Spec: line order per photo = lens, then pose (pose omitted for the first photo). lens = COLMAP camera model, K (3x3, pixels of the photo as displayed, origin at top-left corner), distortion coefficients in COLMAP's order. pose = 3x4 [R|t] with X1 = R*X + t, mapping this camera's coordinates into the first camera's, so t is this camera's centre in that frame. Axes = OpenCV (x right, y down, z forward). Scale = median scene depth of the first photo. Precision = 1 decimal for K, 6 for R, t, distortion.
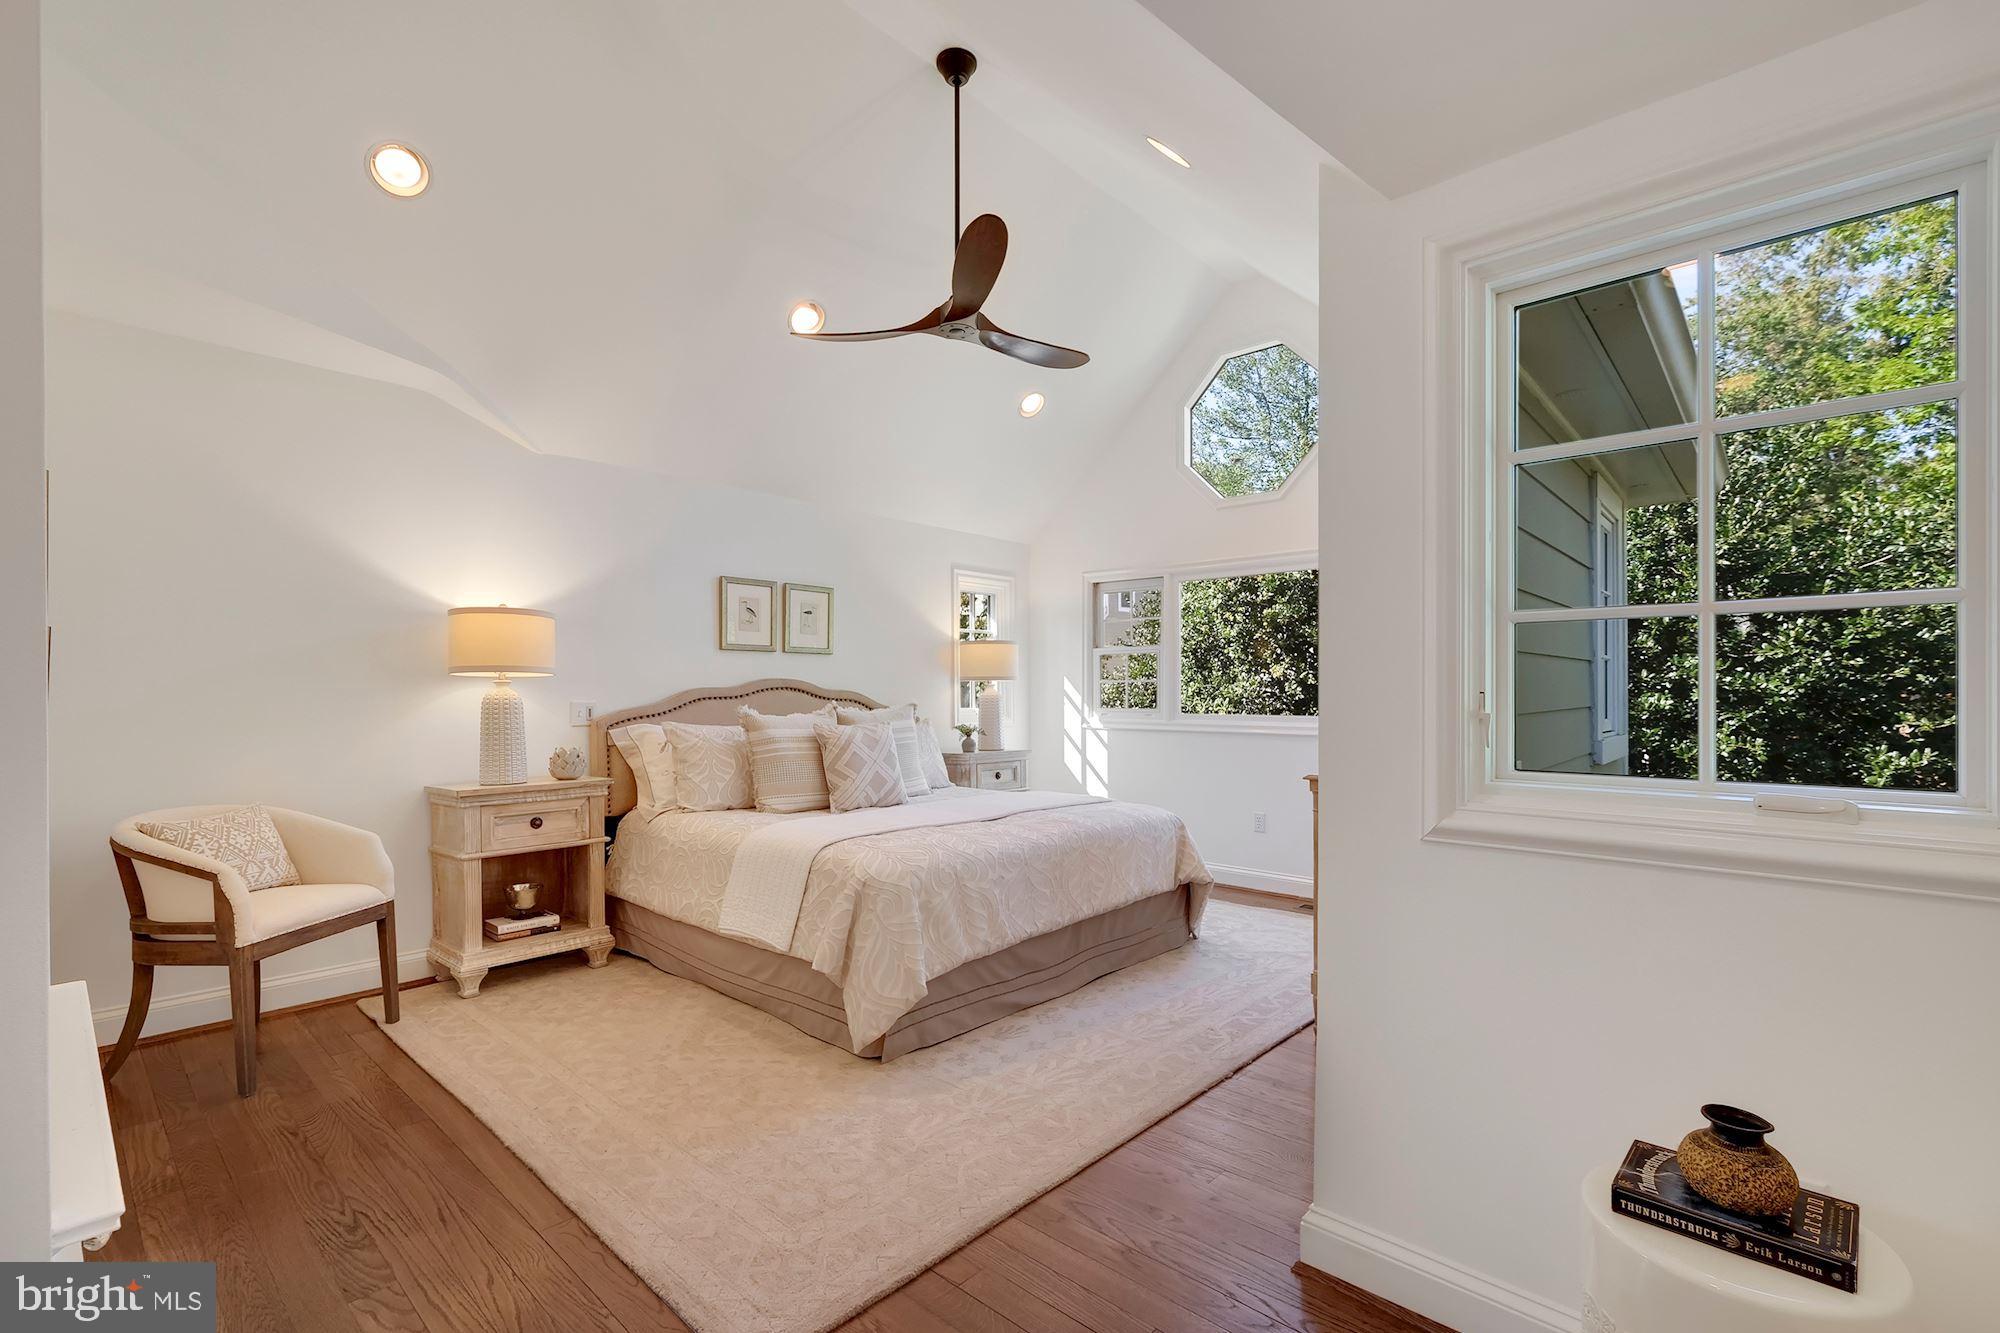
lens RADIAL K [[894.1, 0, 993.4], [0, 894.1, 683.9], [0, 0, 1]] dist [-0.002155, 0.000315]
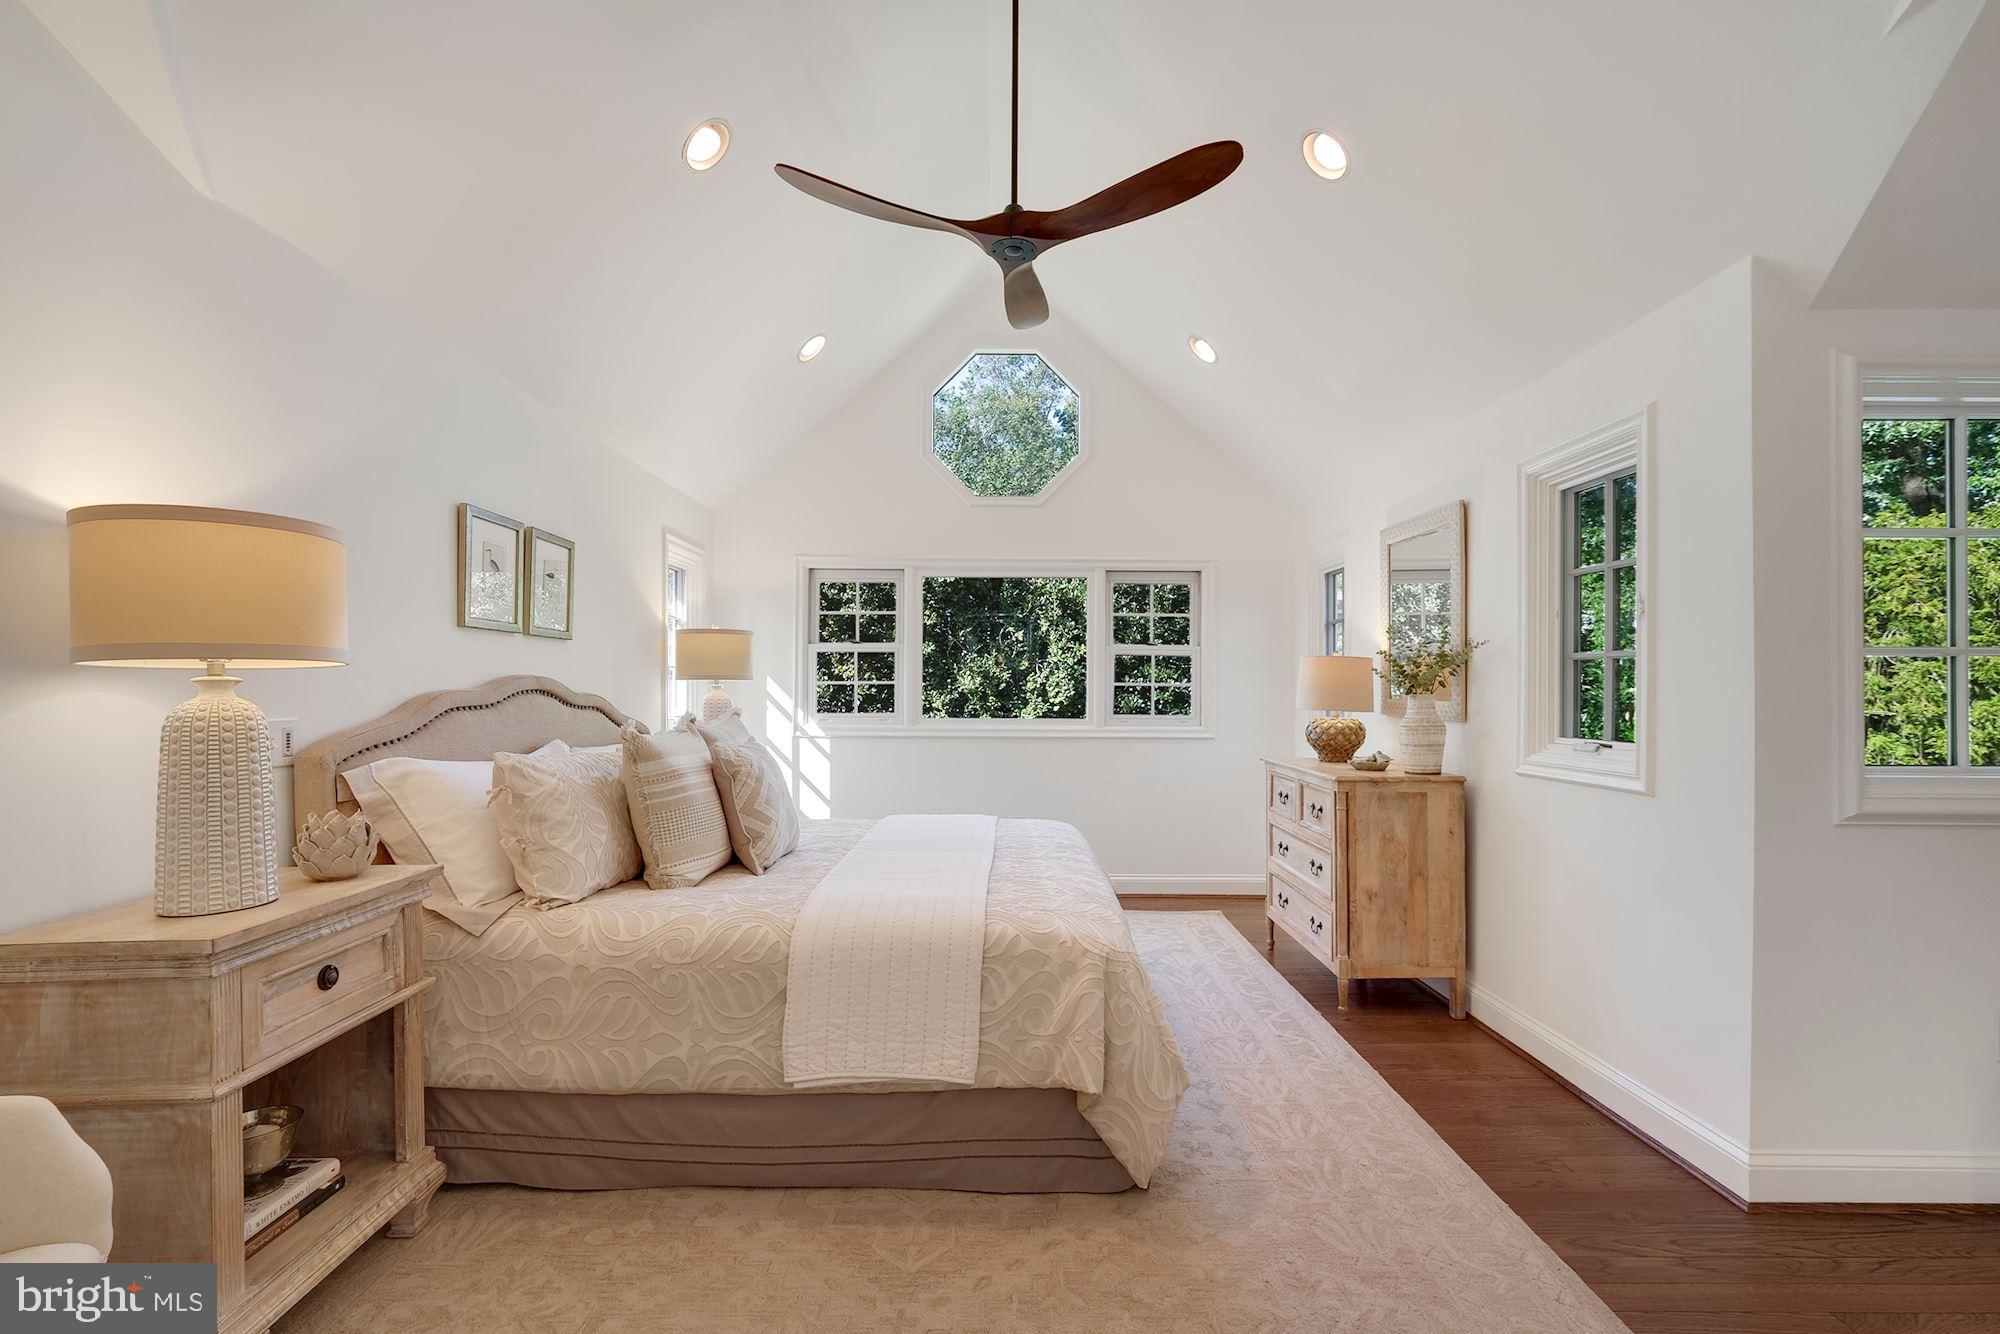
lens RADIAL K [[894.1, 0, 1000.4], [0, 894.1, 676.5], [0, 0, 1]] dist [-0.002155, 0.000315]
pose [[0.731809, 0.013442, 0.681378, -0.551960], [-0.010626, 0.999909, -0.008315, -0.004751], [-0.681427, -0.001155, 0.731885, 0.391656]]
